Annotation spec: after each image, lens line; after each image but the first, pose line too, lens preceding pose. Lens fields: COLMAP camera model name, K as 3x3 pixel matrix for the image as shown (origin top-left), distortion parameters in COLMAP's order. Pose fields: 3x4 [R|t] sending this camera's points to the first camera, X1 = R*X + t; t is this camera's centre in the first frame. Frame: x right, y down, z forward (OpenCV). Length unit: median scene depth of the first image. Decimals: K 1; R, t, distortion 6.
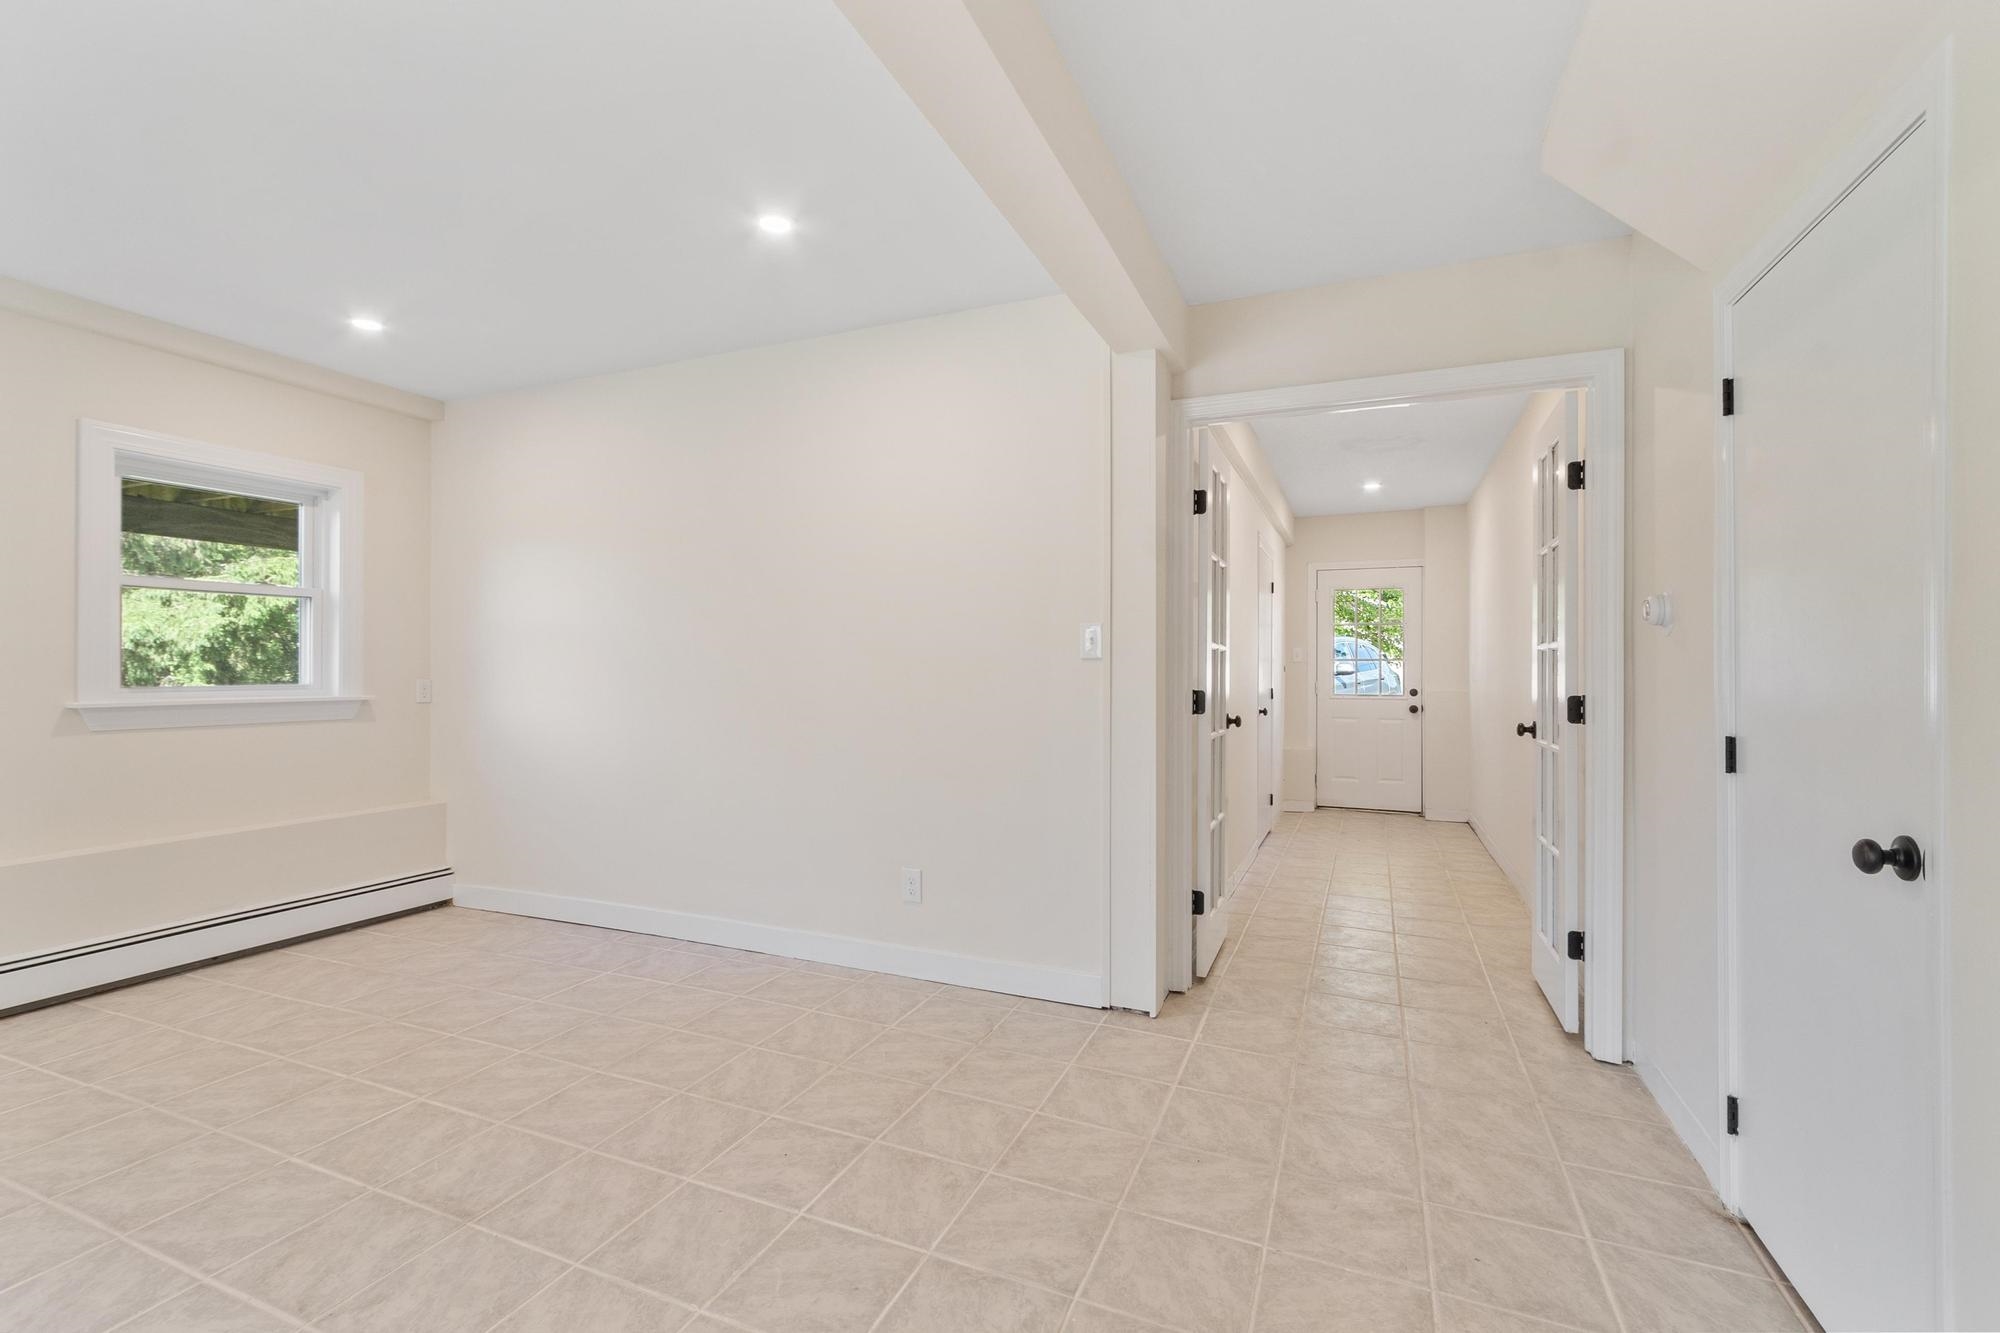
lens RADIAL K [[871.2, 0, 1003.0], [0, 871.2, 655.1], [0, 0, 1]] dist [0.000556, 0.000010]
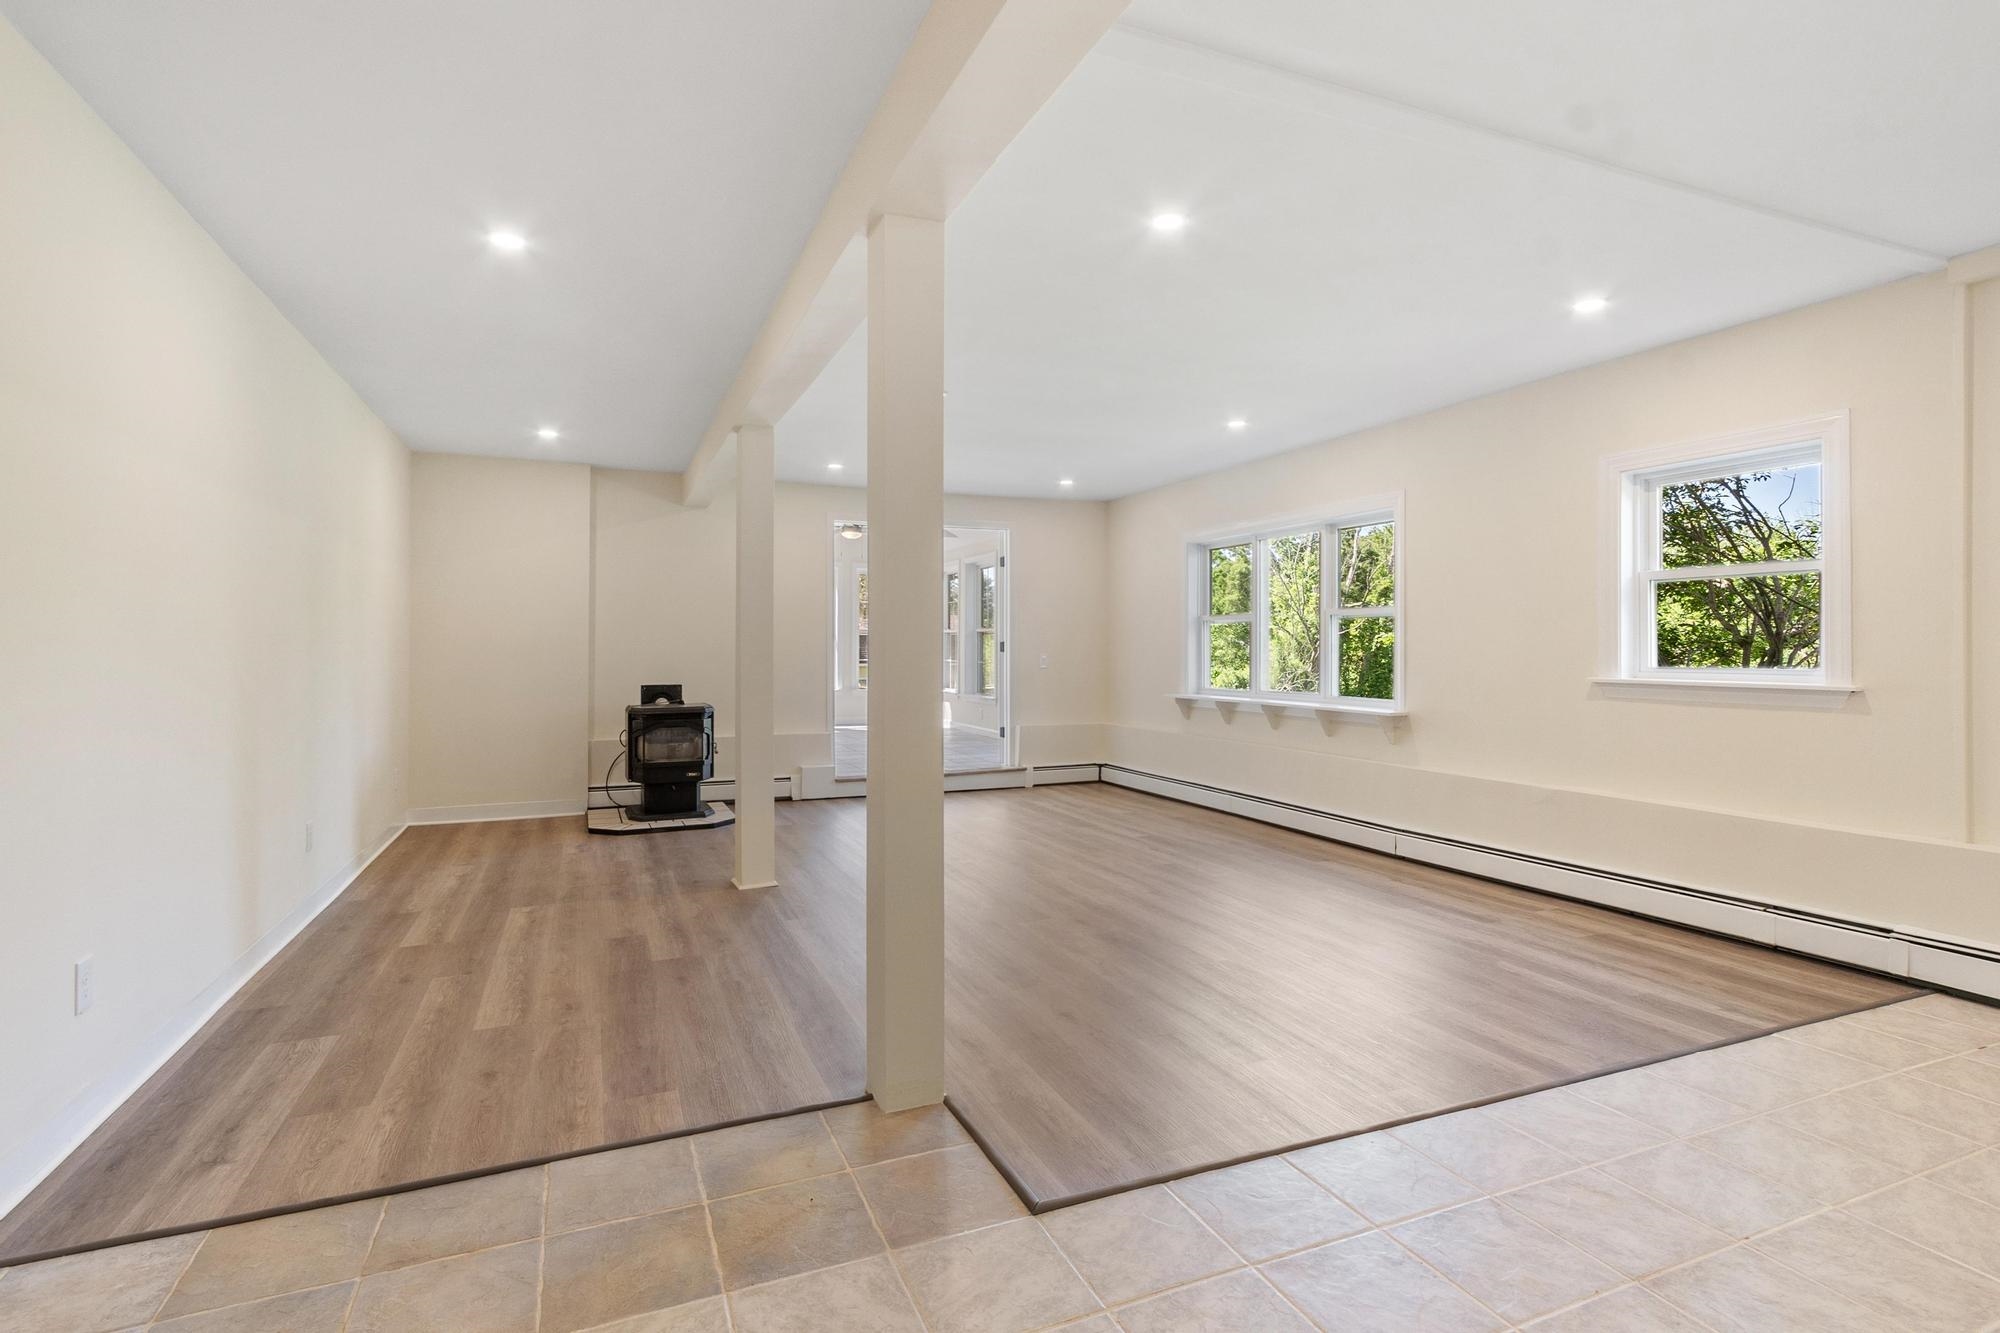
lens RADIAL K [[981.8, 0, 1000.0], [0, 981.8, 666.5], [0, 0, 1]] dist [-0.002623, -0.000518]
pose [[-0.694441, 0.013625, -0.719421, 0.578760], [0.005083, 0.999889, 0.014030, 0.014963], [0.719532, 0.006086, -0.694433, 1.320119]]
